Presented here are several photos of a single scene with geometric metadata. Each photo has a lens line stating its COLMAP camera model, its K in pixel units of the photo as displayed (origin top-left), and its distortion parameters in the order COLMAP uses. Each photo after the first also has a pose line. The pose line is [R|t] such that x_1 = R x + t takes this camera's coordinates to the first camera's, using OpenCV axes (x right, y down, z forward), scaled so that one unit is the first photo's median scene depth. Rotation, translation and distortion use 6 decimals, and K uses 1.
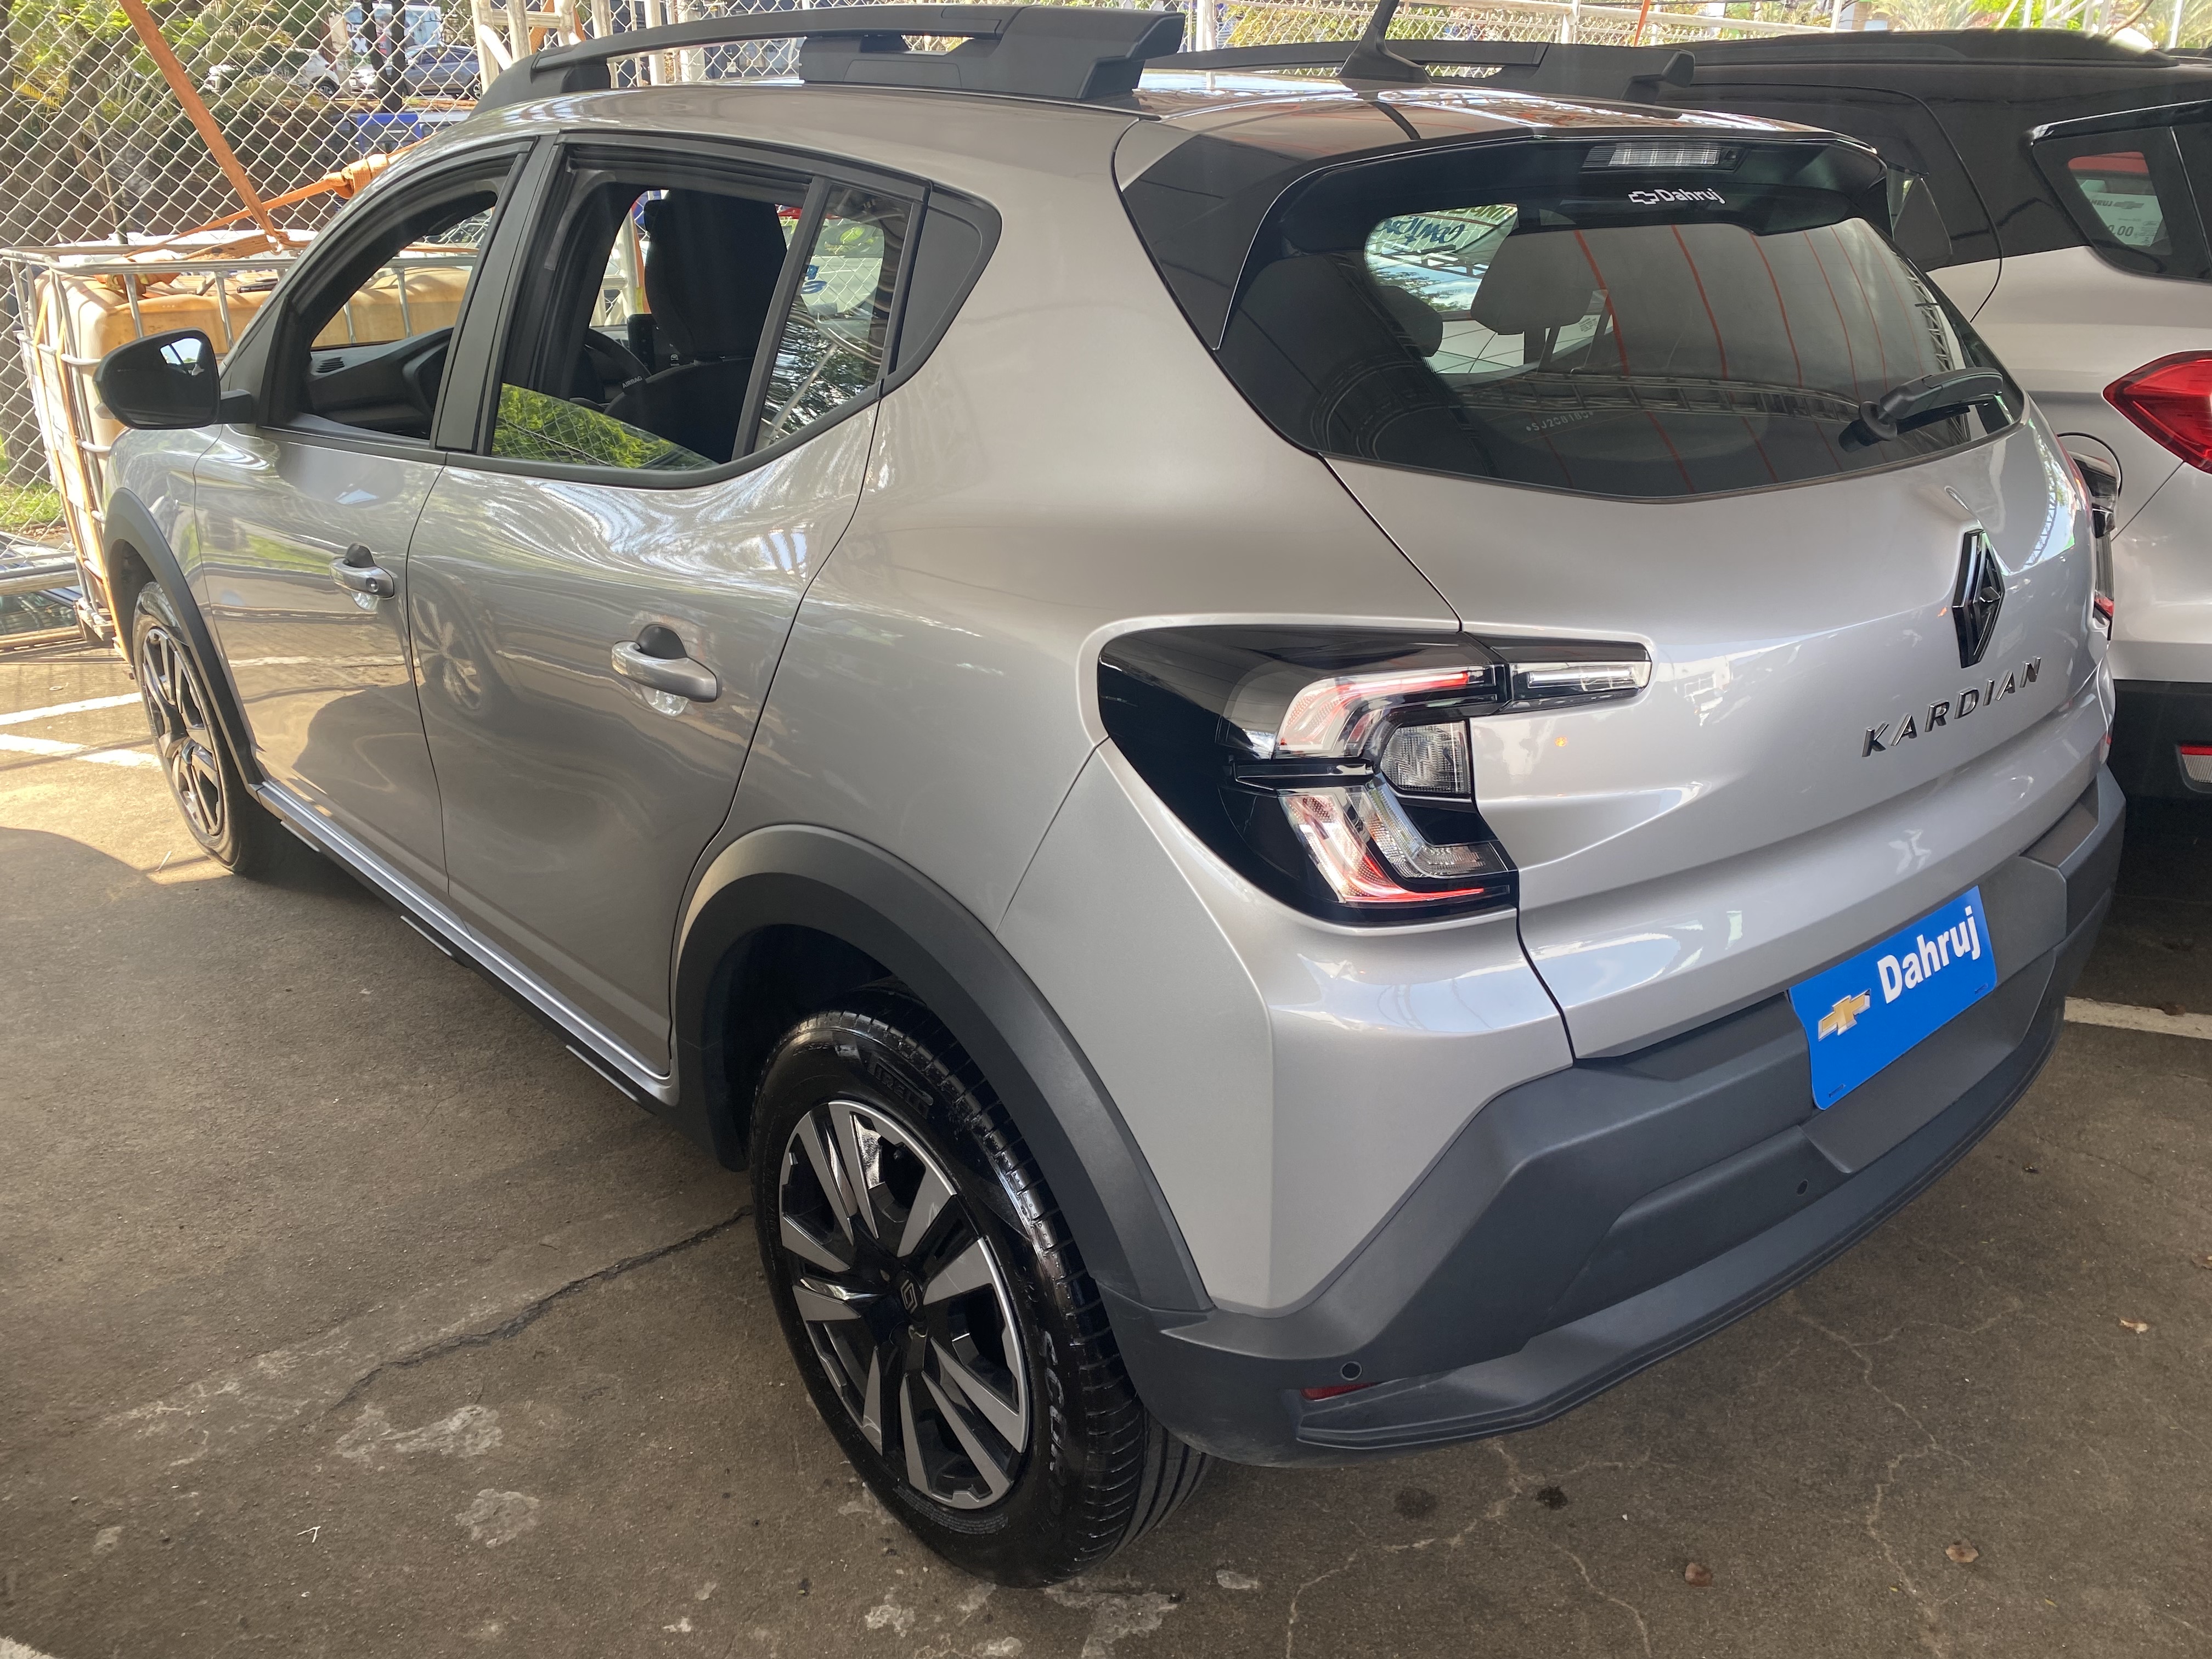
lens RADIAL K [[1707.2, 0, 1123.8], [0, 1707.2, 829.1], [0, 0, 1]] dist [0.021858, -0.005502]
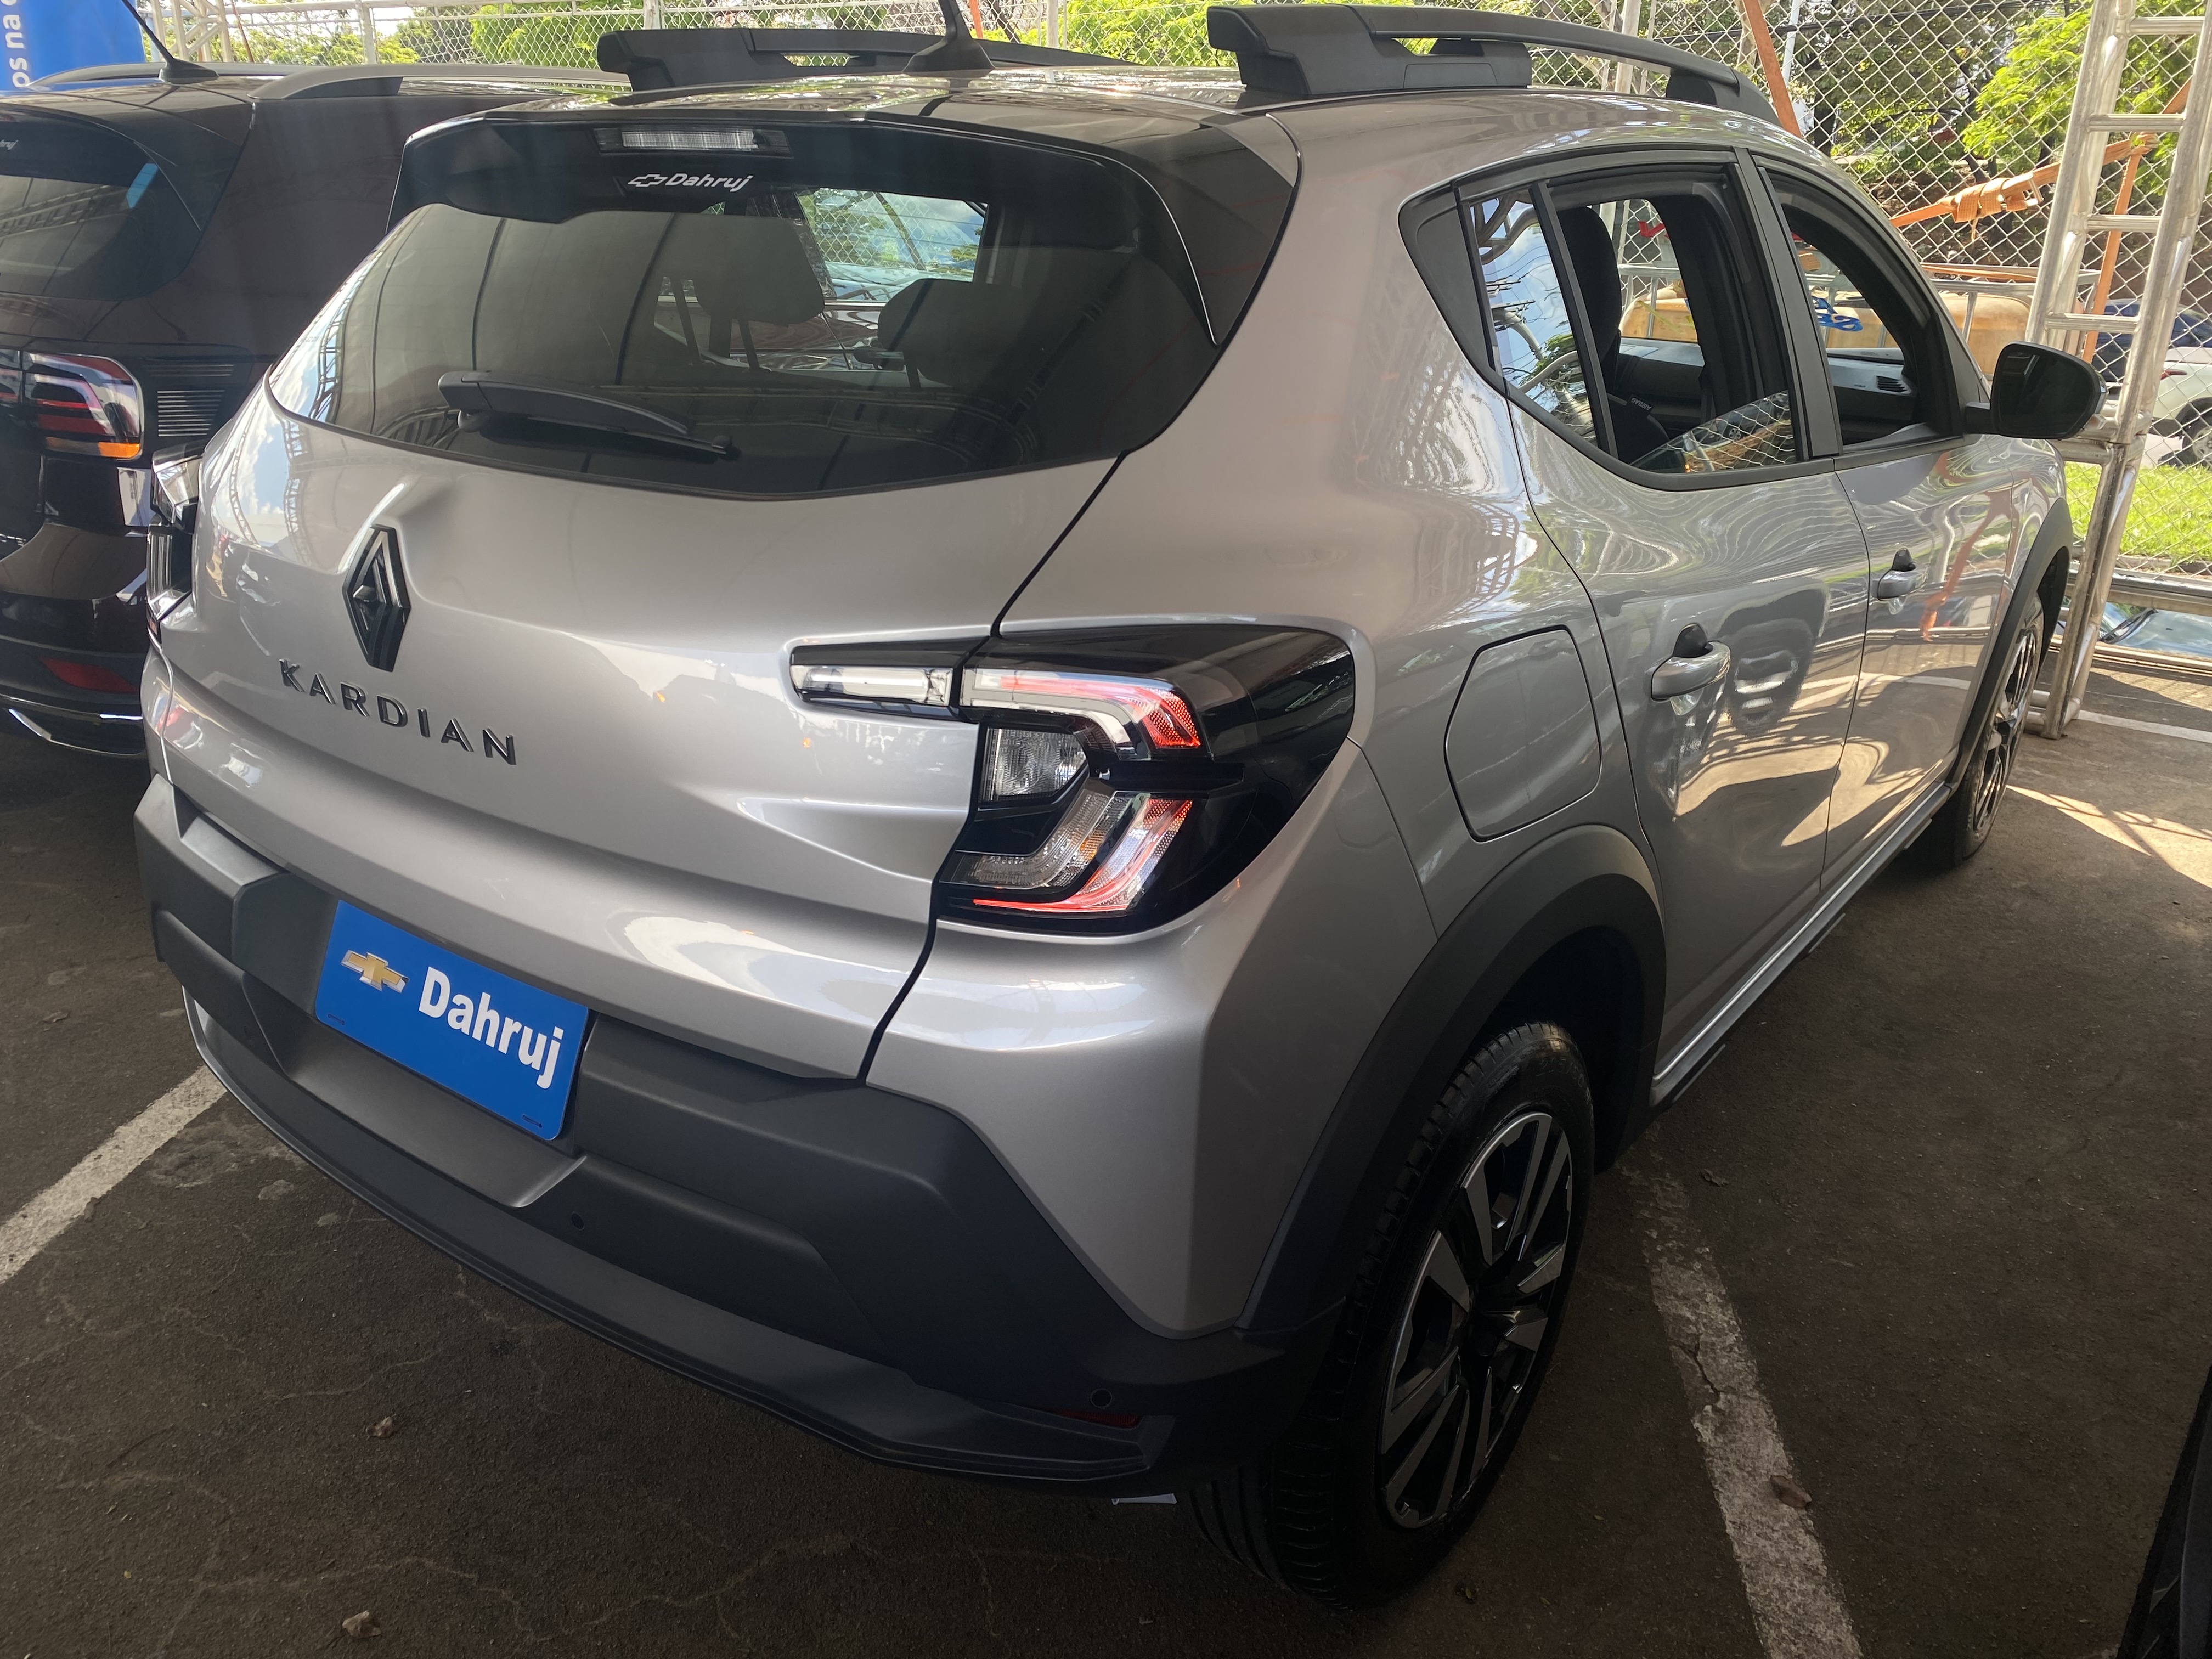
lens RADIAL K [[1707.2, 0, 1123.8], [0, 1707.2, 829.1], [0, 0, 1]] dist [0.021858, -0.005502]
pose [[0.190665, 0.352732, -0.916093, 1.344462], [-0.375204, 0.888543, 0.264033, -0.385105], [0.907121, 0.293380, 0.301761, 1.021328]]
